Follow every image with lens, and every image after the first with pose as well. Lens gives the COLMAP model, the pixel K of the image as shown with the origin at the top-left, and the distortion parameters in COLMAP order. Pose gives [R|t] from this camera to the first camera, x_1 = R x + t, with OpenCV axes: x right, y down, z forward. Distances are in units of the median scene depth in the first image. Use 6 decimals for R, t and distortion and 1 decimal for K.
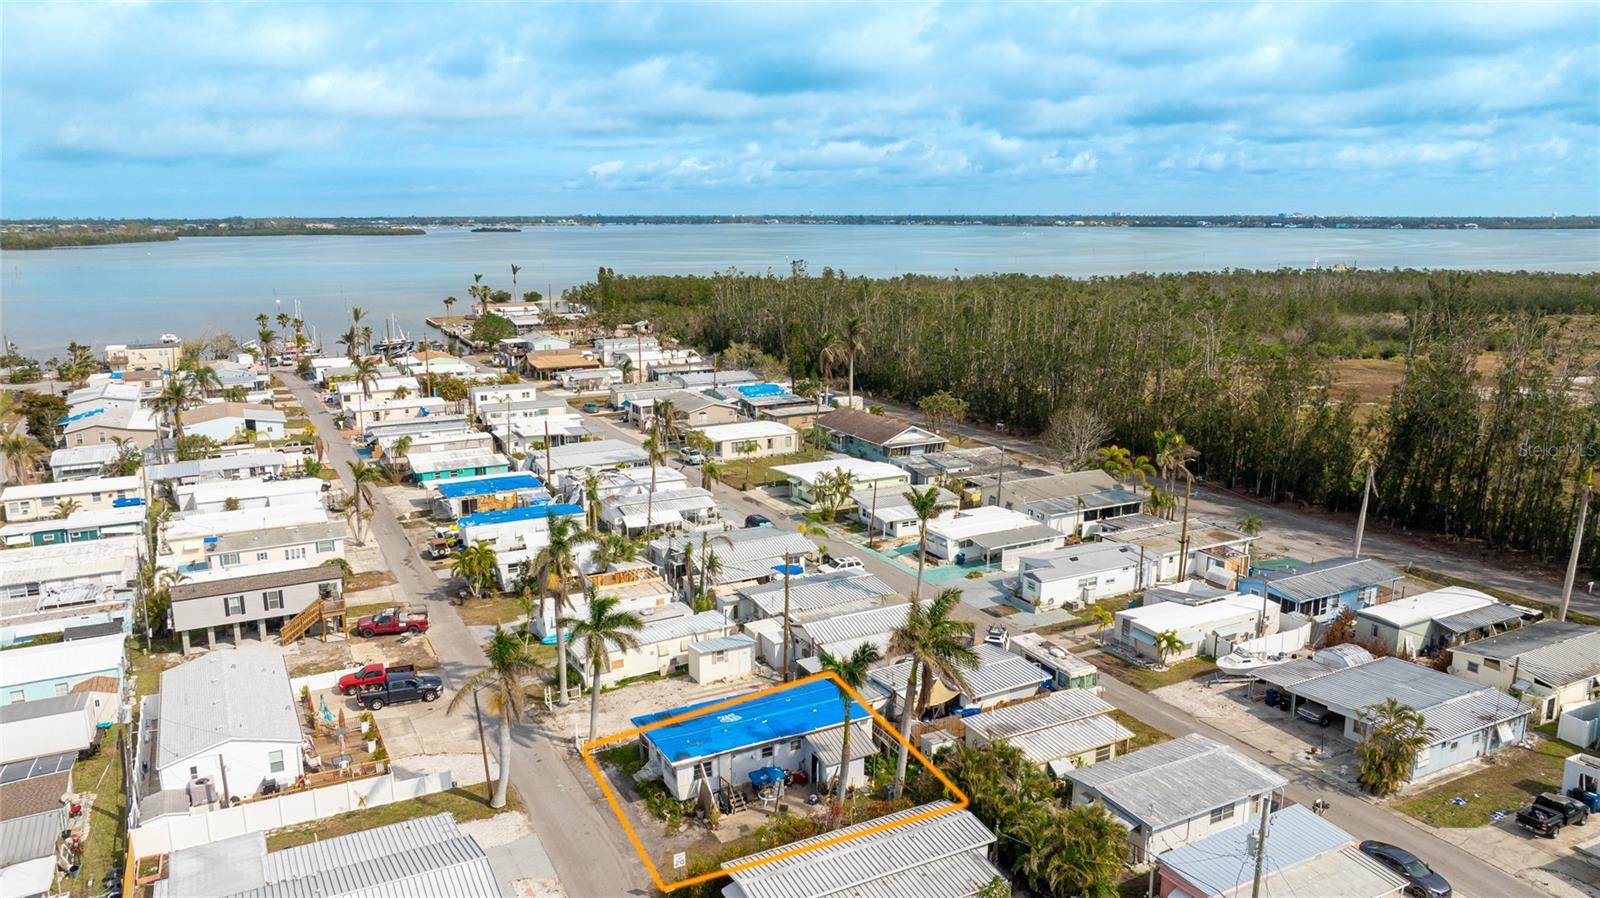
lens RADIAL K [[1117.9, 0, 778.0], [0, 1117.9, 493.1], [0, 0, 1]] dist [-0.028257, 0.027913]
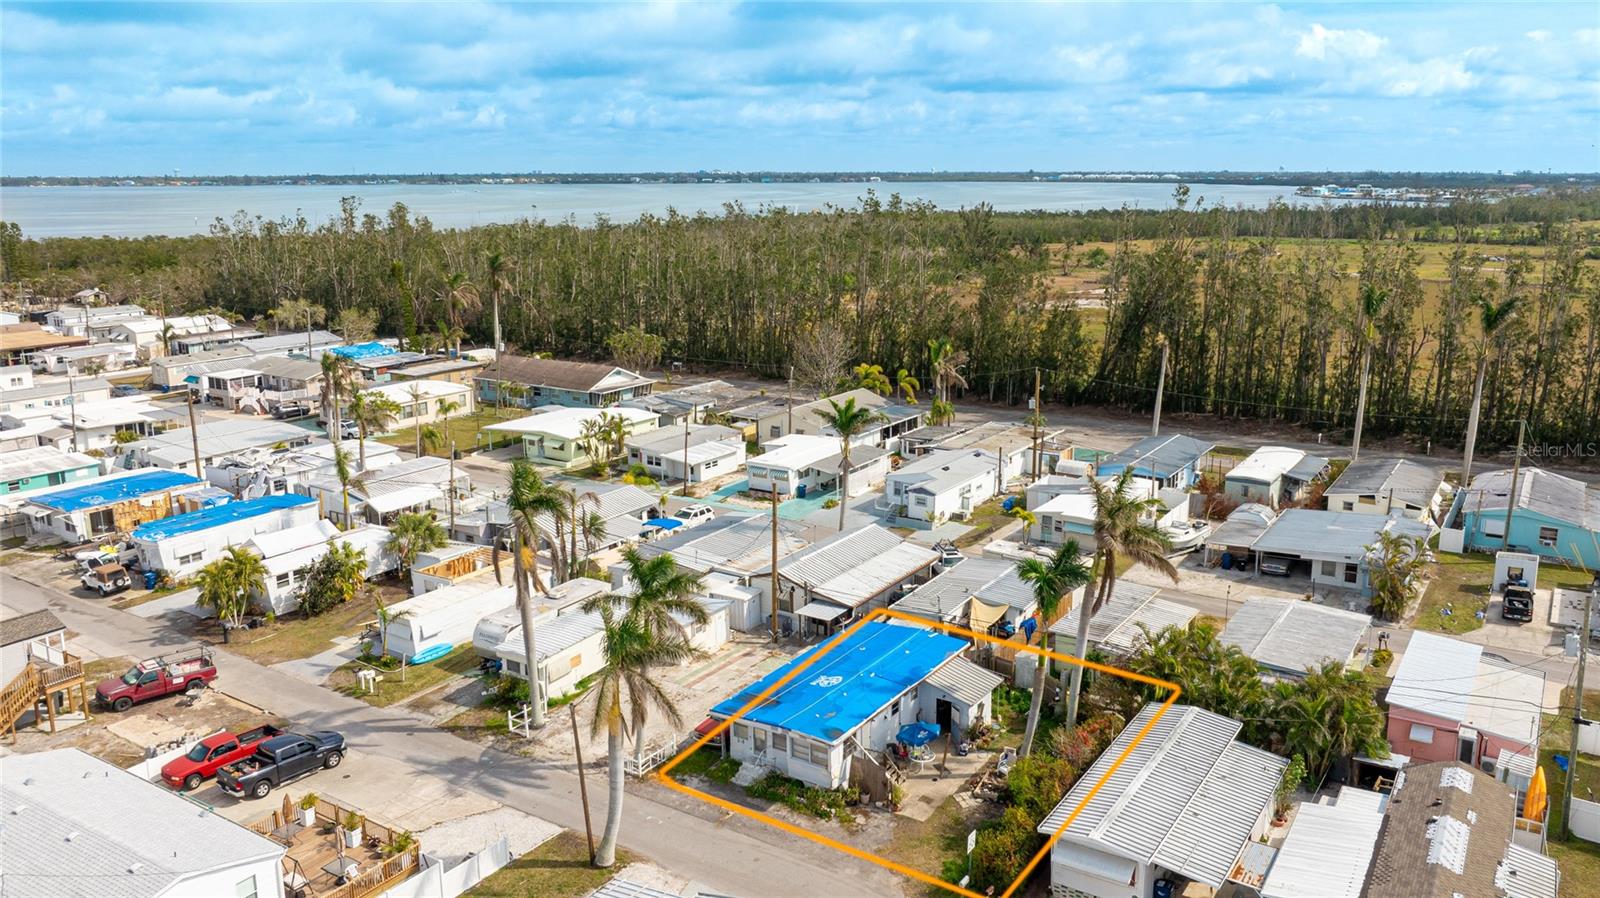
lens RADIAL K [[1191.0, 0, 827.7], [0, 1191.0, 526.4], [0, 0, 1]] dist [-0.021505, 0.021297]
pose [[0.865378, -0.144776, 0.479751, -0.133542], [0.124246, 0.989453, 0.074473, 0.009178], [-0.485473, -0.004840, 0.874238, 0.079841]]
